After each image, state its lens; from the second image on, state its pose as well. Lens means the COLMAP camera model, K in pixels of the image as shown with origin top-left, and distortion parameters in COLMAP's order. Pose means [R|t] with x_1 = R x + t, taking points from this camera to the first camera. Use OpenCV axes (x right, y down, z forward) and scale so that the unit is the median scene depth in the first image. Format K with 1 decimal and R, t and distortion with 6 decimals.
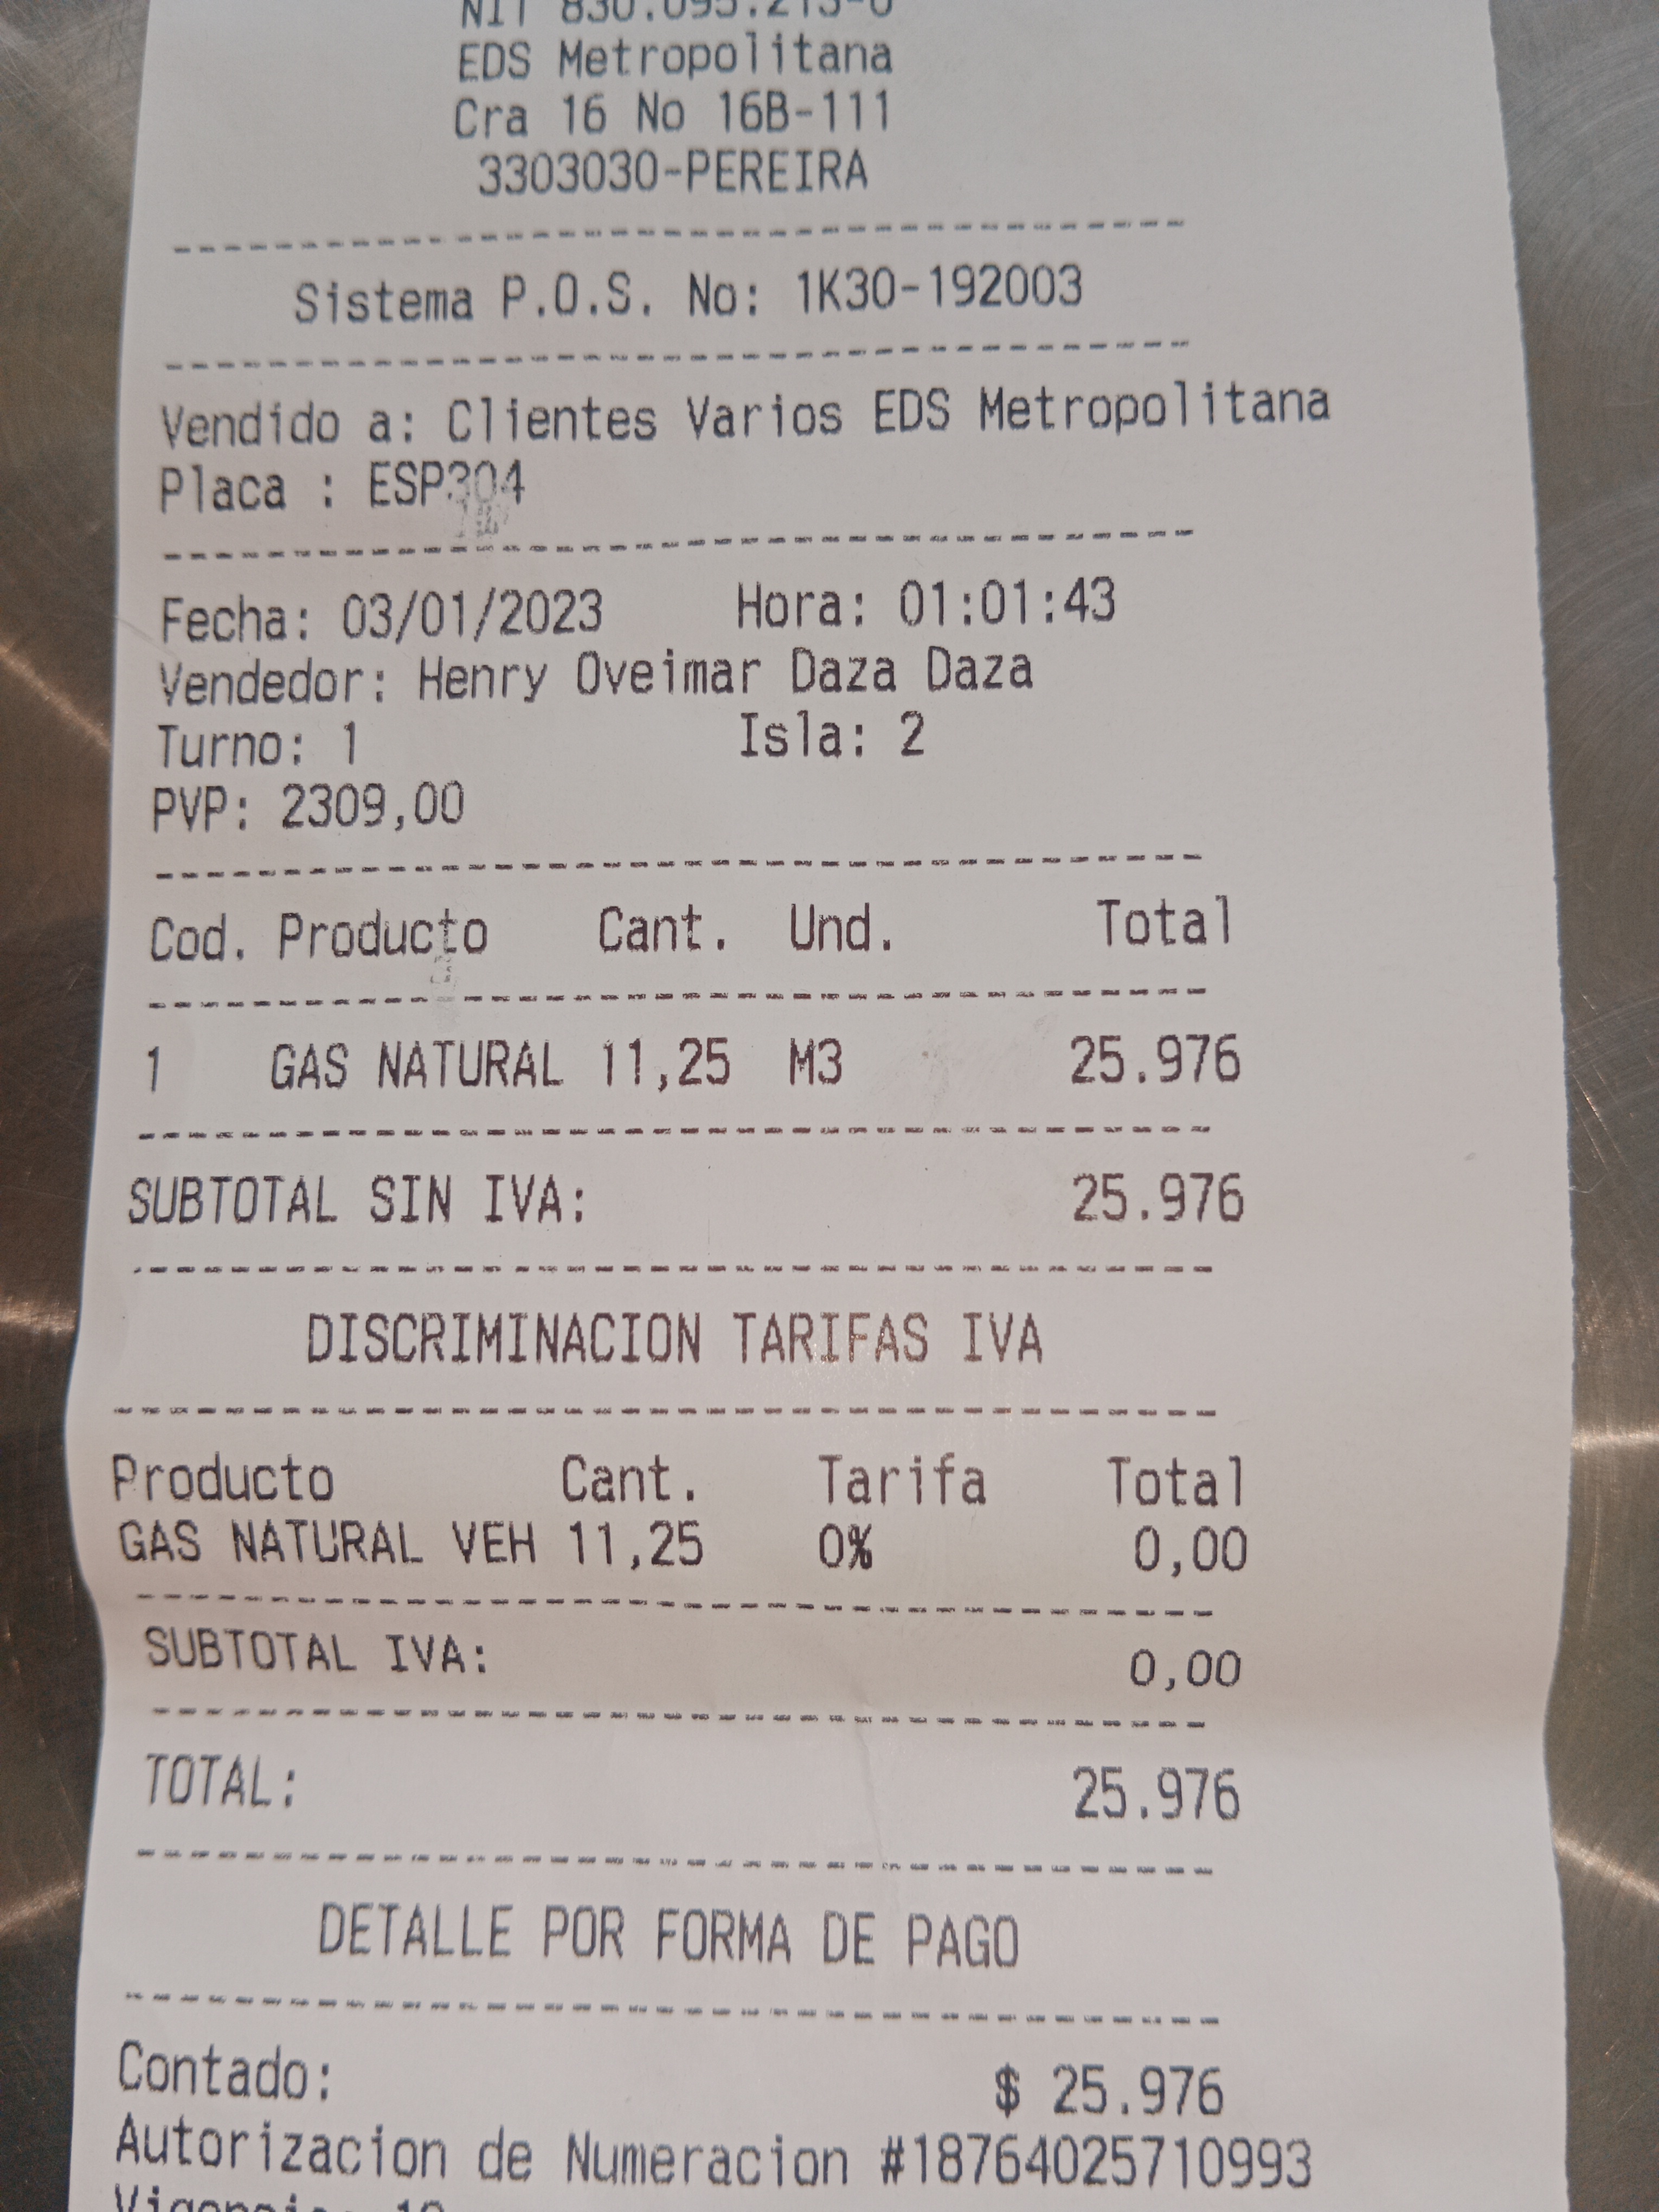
lens RADIAL K [[1846.8, 0, 805.4], [0, 1846.8, 1176.3], [0, 0, 1]] dist [0.090338, -0.000115]
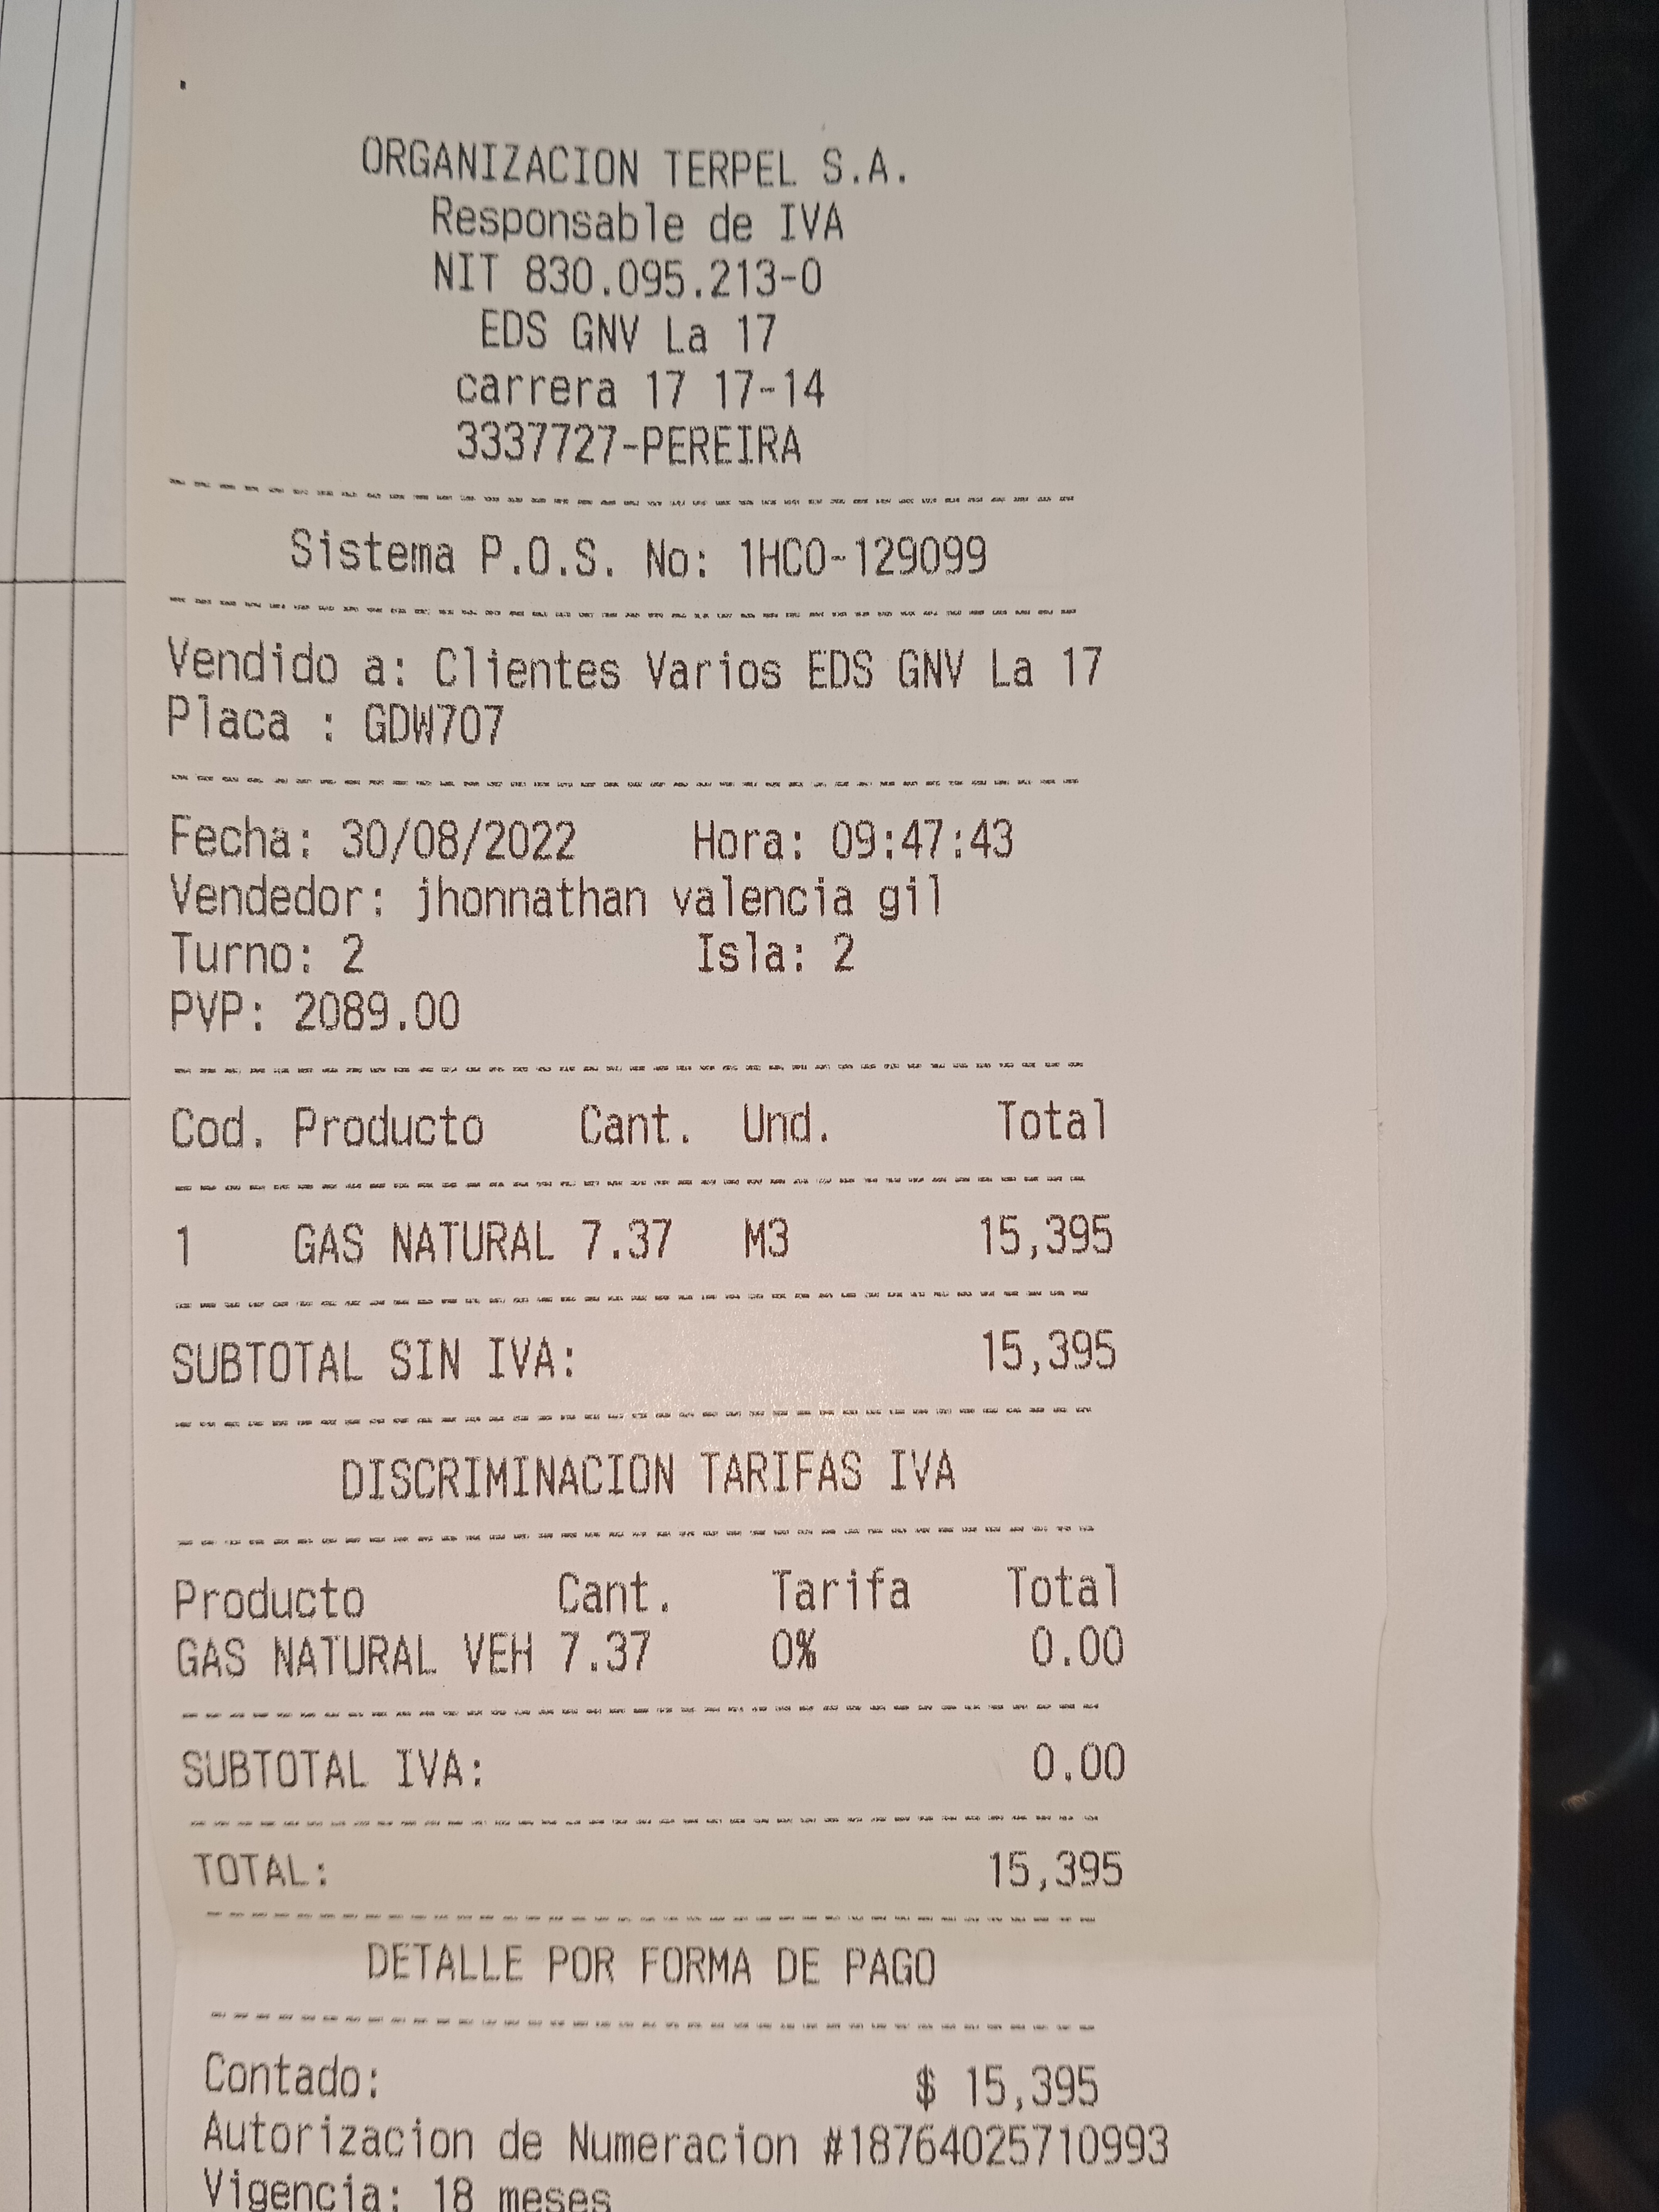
lens RADIAL K [[1927.5, 0, 798.2], [0, 1927.5, 1108.9], [0, 0, 1]] dist [0.085202, -0.000760]
pose [[0.999604, -0.007199, 0.027203, -0.006314], [0.010092, 0.994128, -0.107743, -0.009724], [-0.026268, 0.107975, 0.993806, -0.225868]]
